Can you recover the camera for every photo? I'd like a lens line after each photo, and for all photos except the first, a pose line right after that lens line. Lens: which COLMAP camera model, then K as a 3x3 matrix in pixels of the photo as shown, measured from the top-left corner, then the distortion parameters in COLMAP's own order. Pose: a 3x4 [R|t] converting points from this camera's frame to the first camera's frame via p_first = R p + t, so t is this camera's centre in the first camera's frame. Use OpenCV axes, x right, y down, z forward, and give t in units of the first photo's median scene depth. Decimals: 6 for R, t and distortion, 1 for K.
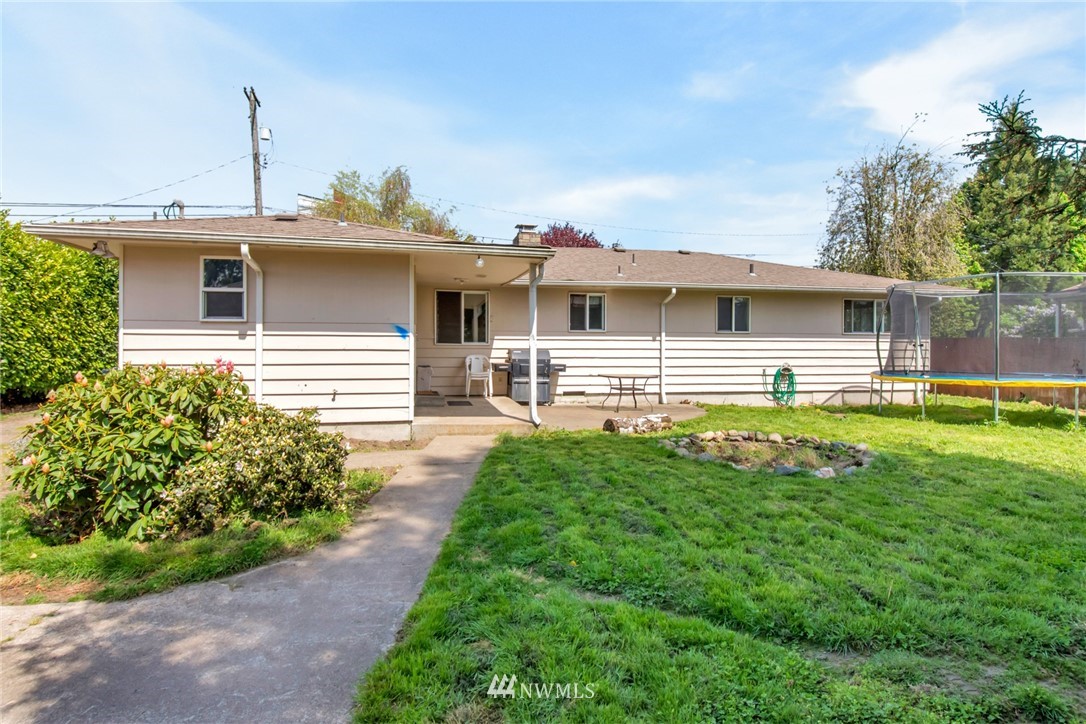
lens RADIAL K [[565.7, 0, 542.8], [0, 565.7, 340.2], [0, 0, 1]] dist [-0.001081, -0.000176]
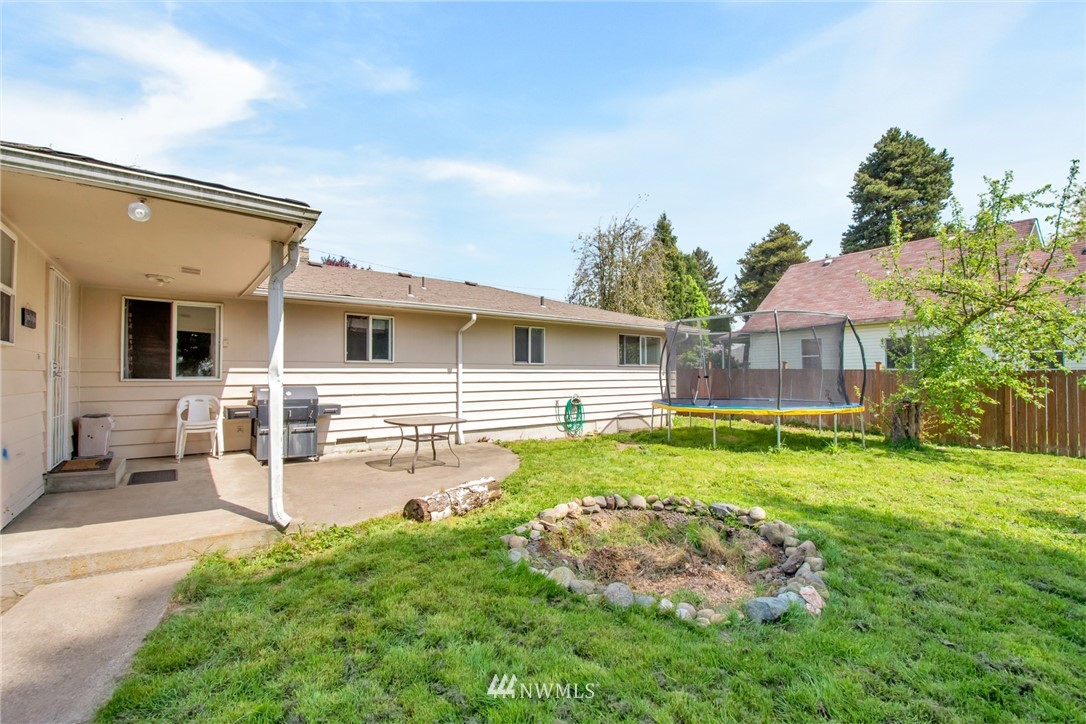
lens RADIAL K [[466.2, 0, 543.0], [0, 466.2, 362.0], [0, 0, 1]] dist [0.030466, -0.028655]
pose [[0.901947, 0.005149, 0.431817, 0.012581], [0.002726, 0.999841, -0.017616, -0.003034], [-0.431839, 0.017066, 0.901789, 0.281829]]
